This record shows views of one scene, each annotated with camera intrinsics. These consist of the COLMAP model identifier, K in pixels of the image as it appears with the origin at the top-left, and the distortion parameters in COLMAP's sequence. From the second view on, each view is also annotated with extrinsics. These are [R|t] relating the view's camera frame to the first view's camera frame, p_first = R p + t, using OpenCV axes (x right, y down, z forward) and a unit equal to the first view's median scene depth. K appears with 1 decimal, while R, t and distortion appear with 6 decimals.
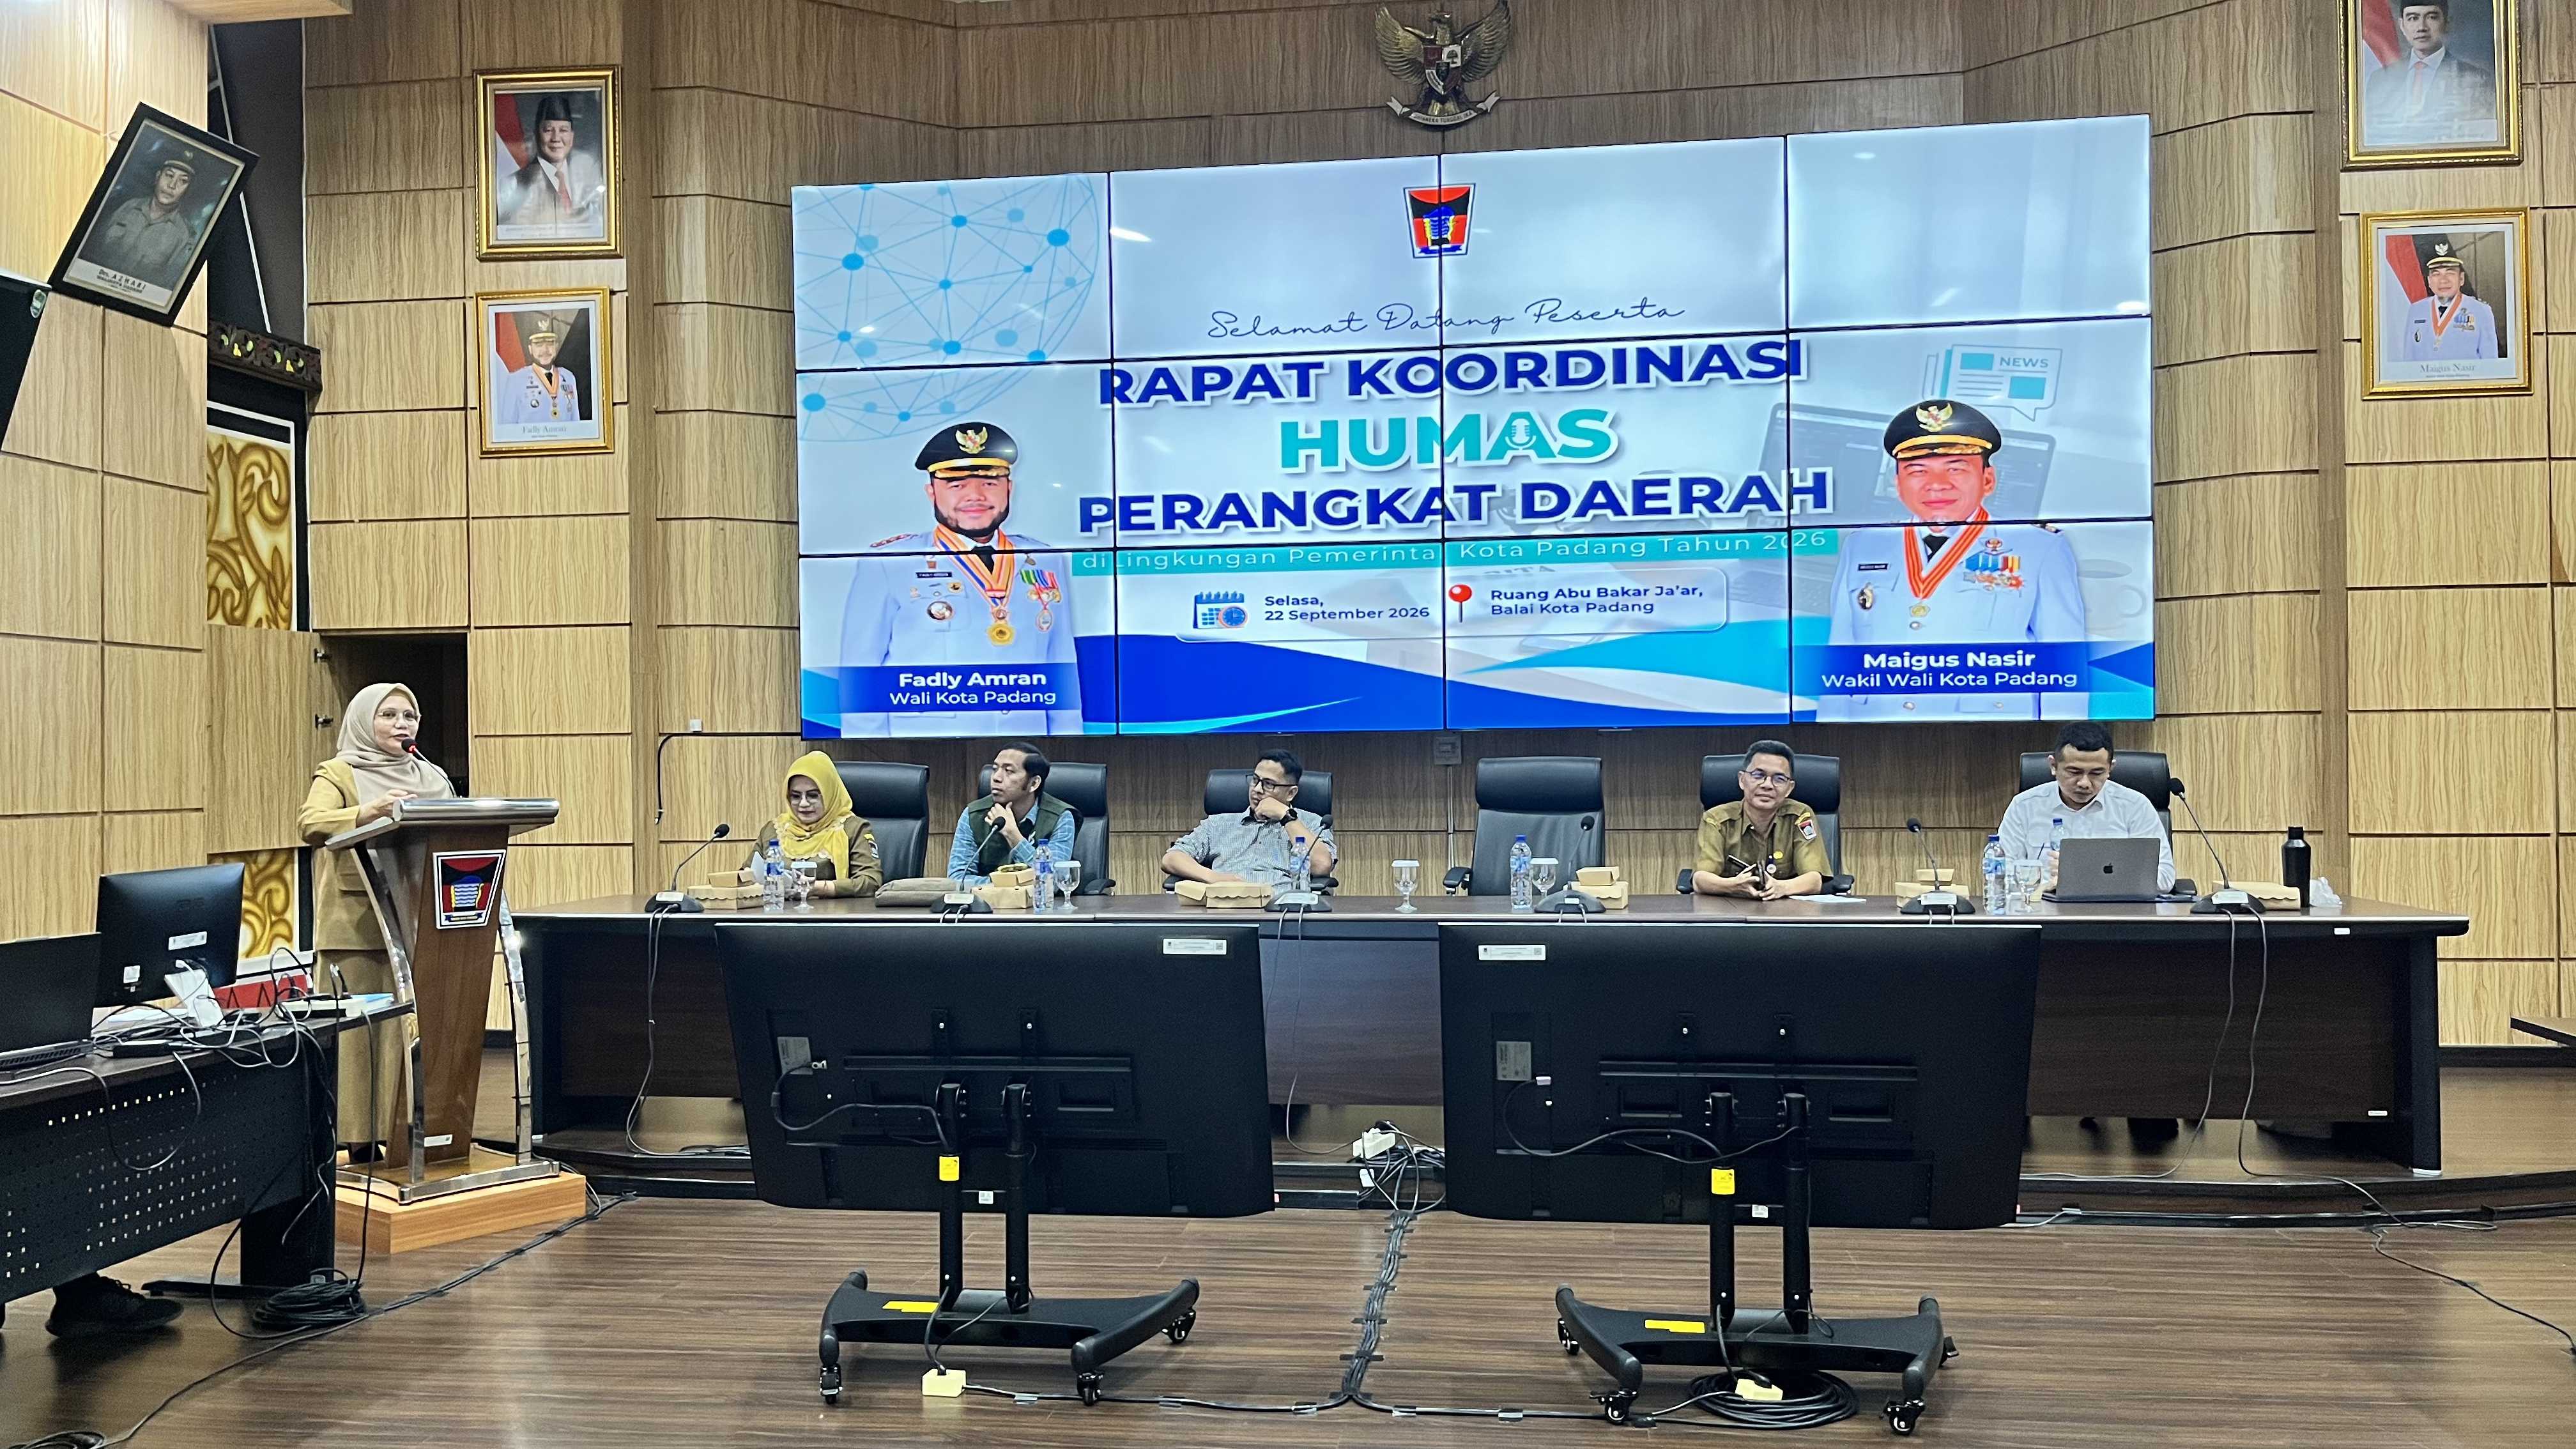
lens RADIAL K [[1951.8, 0, 1284.2], [0, 1951.8, 749.0], [0, 0, 1]] dist [0.044937, -0.056213]
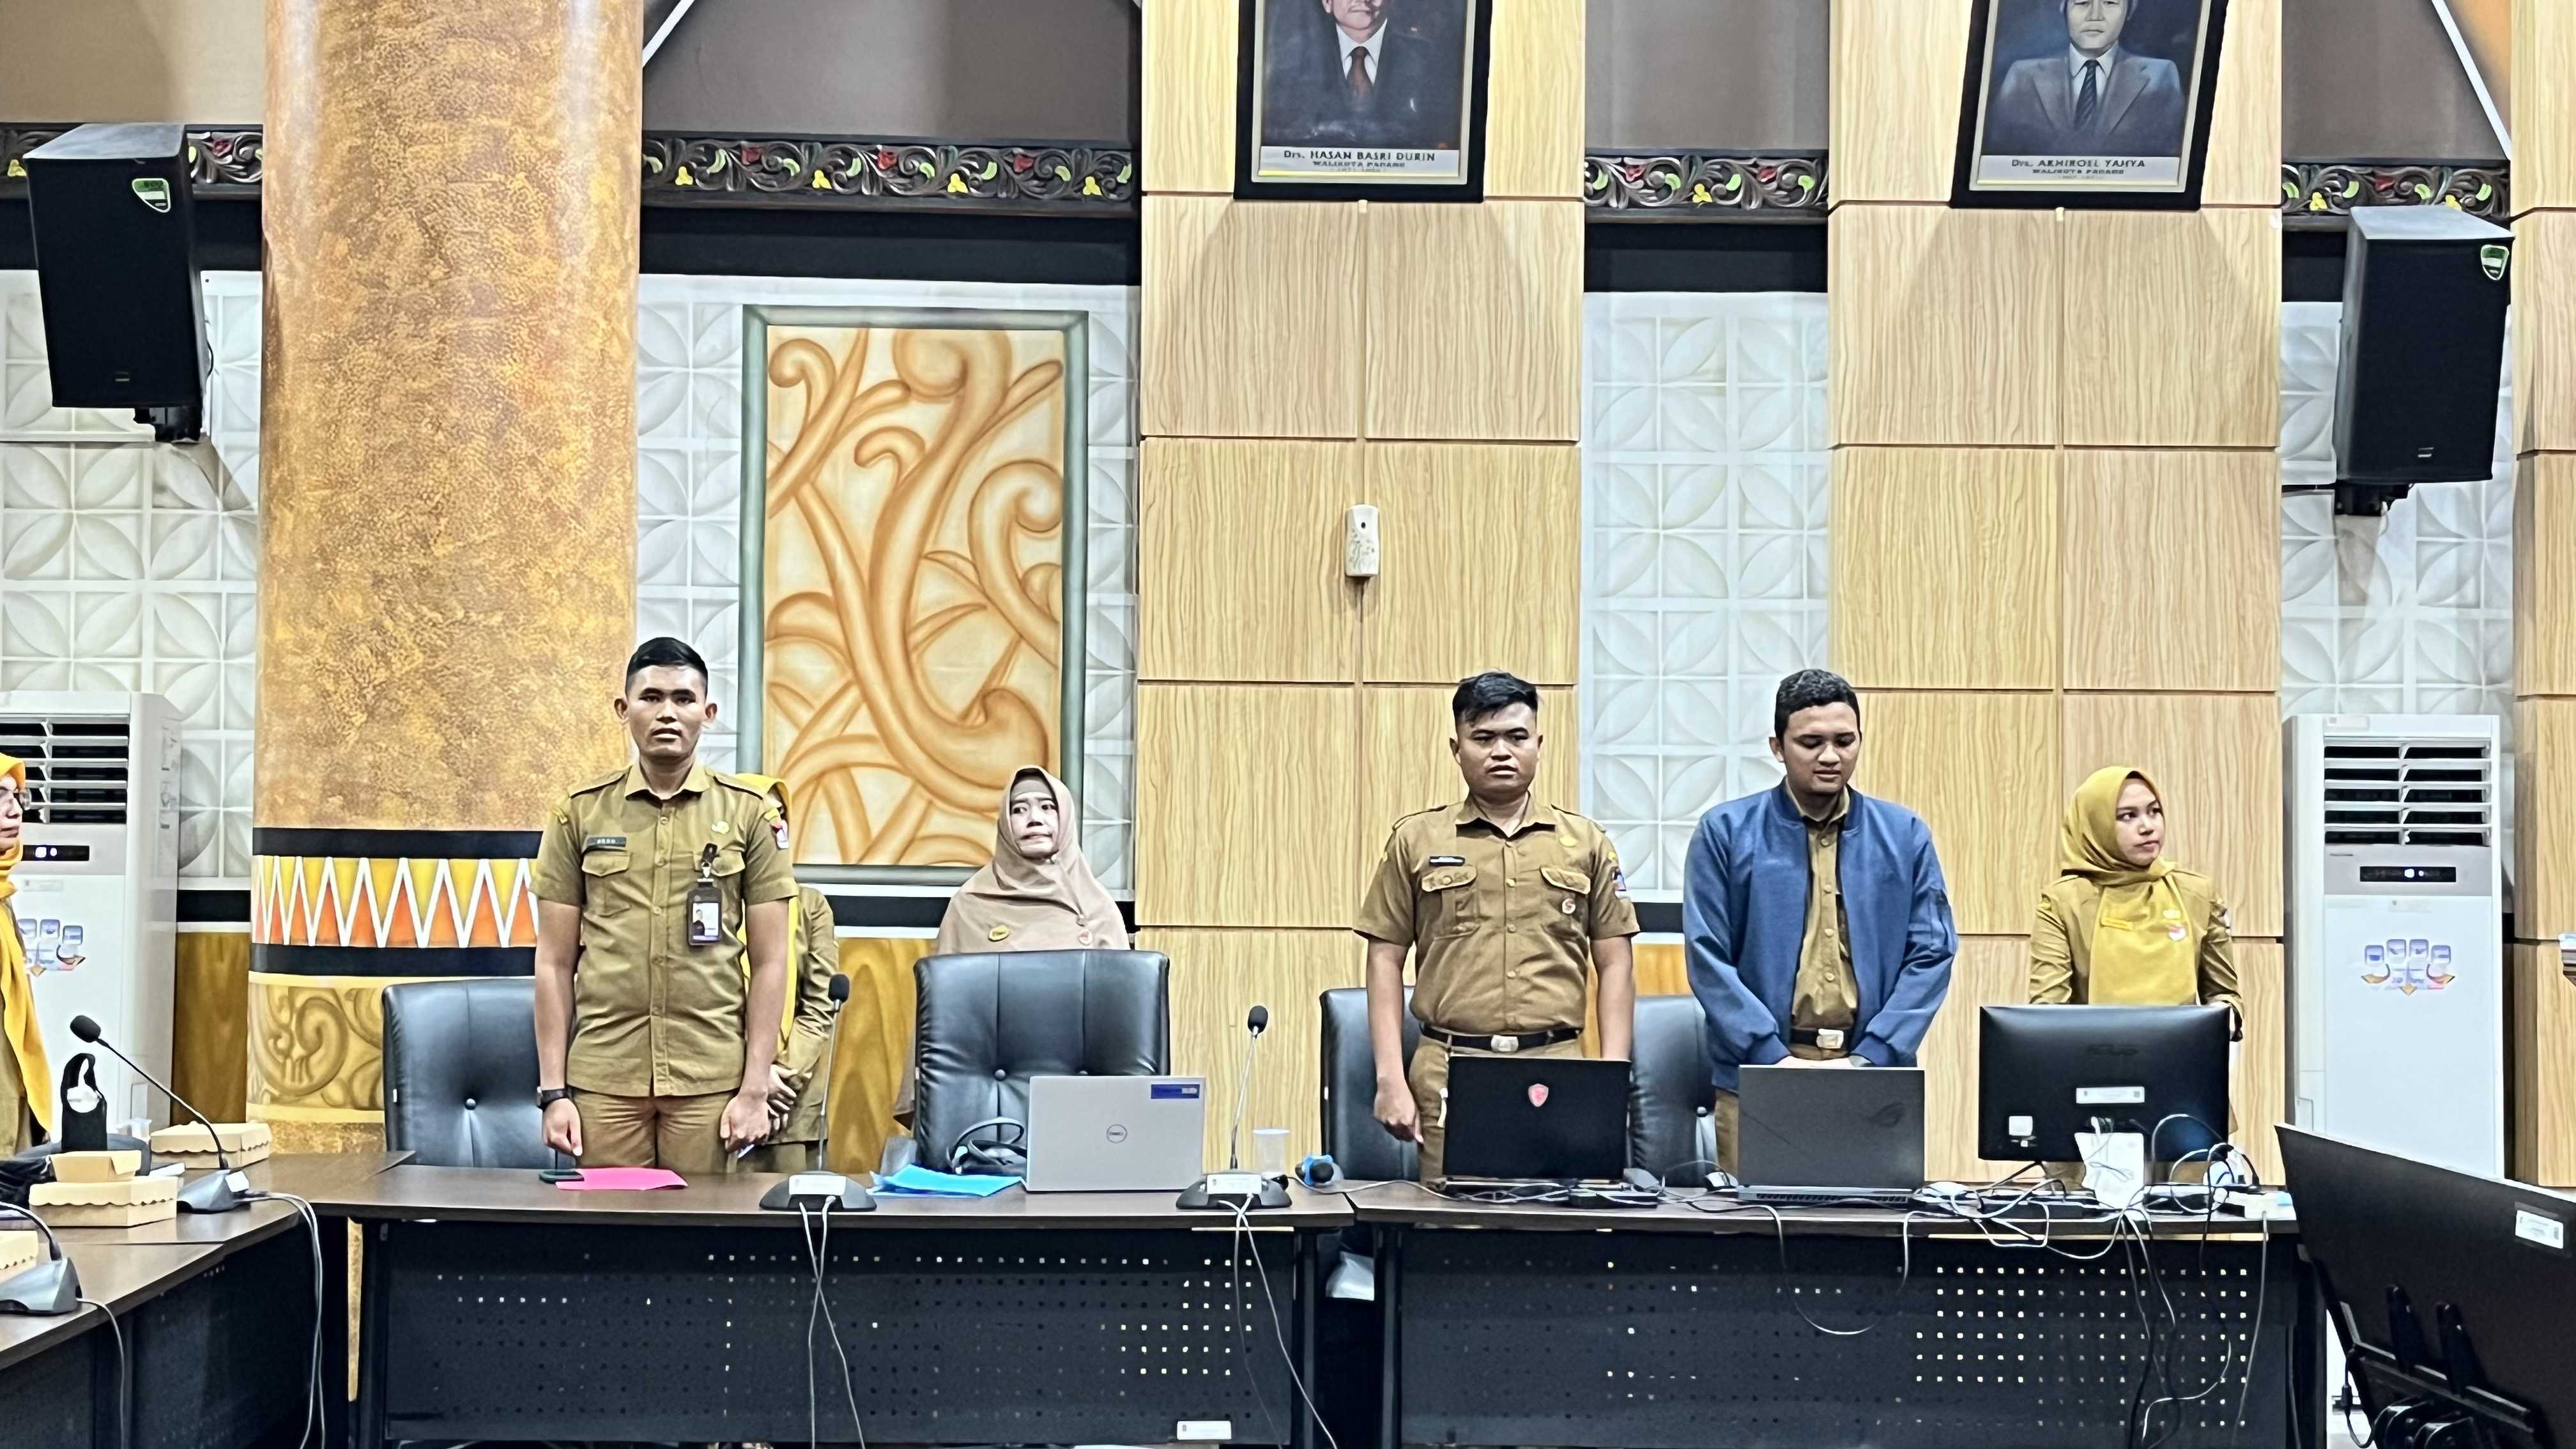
lens RADIAL K [[3541.2, 0, 1207.8], [0, 3541.2, 721.1], [0, 0, 1]] dist [0.026914, 0.000000]
pose [[0.142291, -0.024951, -0.989510, 0.477708], [-0.001280, 0.999677, -0.025391, -0.011142], [0.989824, 0.004879, 0.142213, 0.237050]]
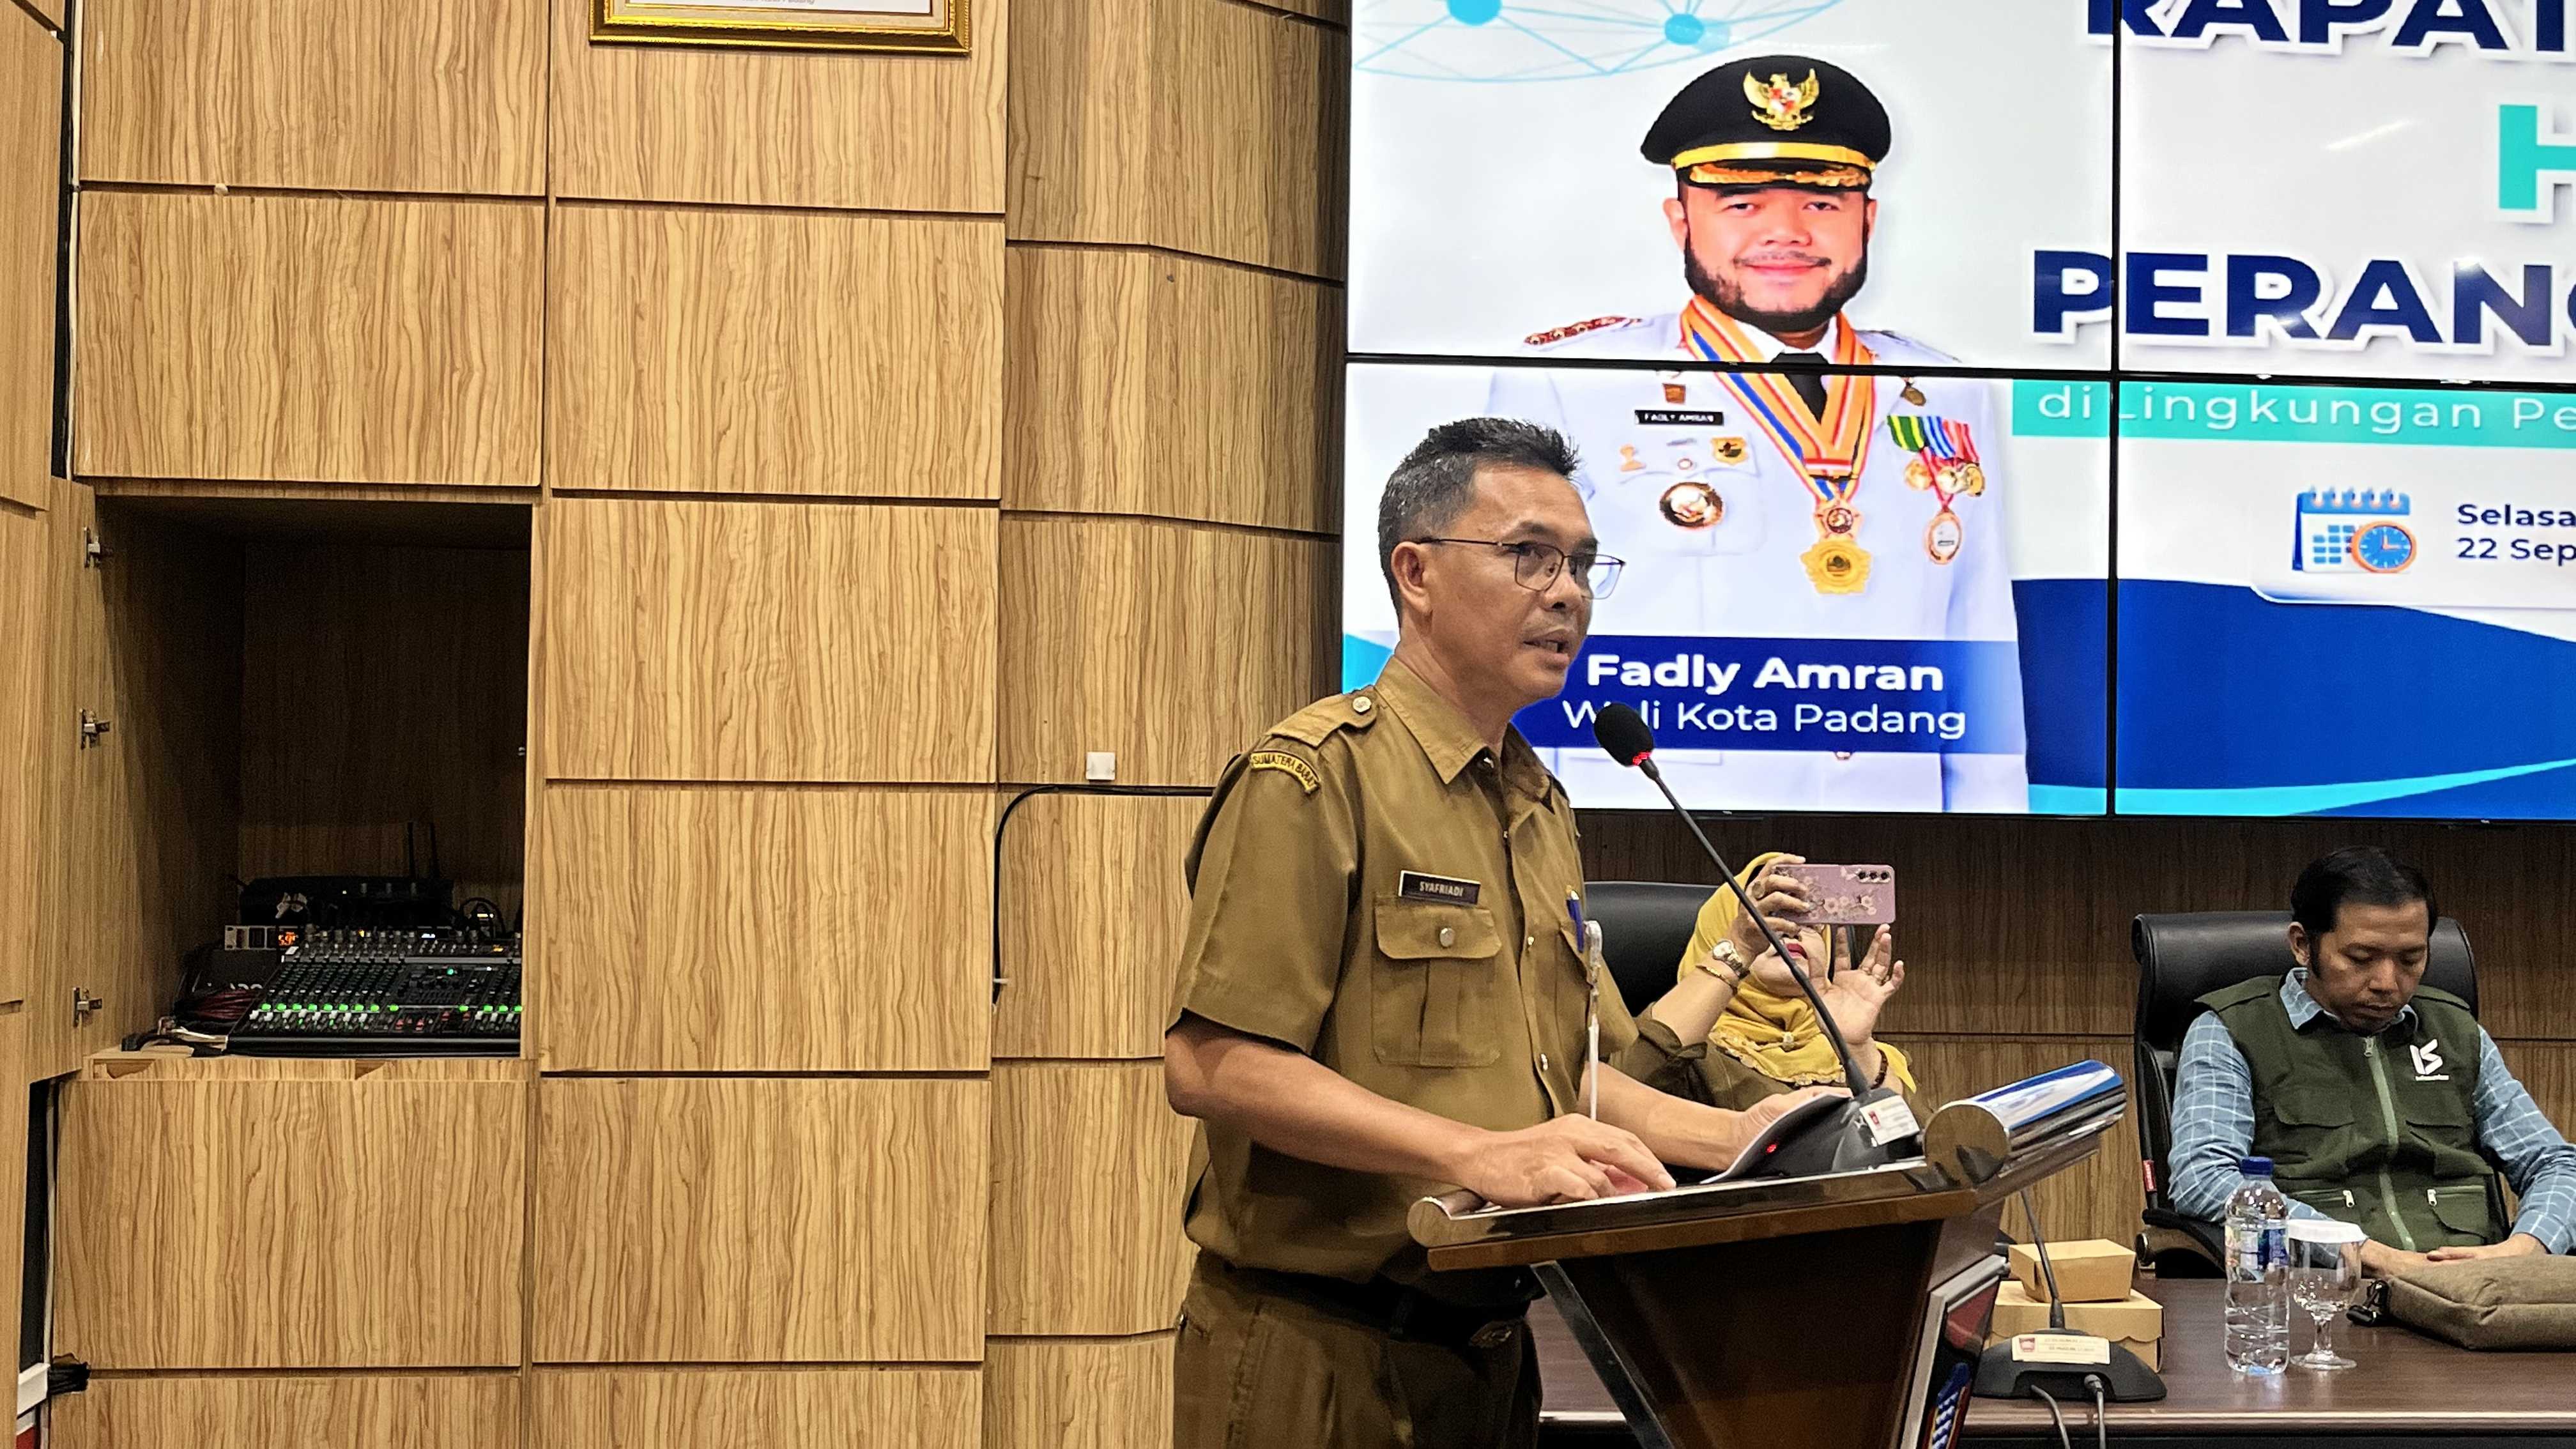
lens RADIAL K [[2824.5, 0, 1245.4], [0, 2824.5, 737.8], [0, 0, 1]] dist [0.036429, 0.000000]
pose [[0.974116, 0.028215, 0.224281, -0.418499], [-0.022758, 0.999380, -0.026882, -0.003521], [-0.224900, 0.021082, 0.974154, 0.459548]]
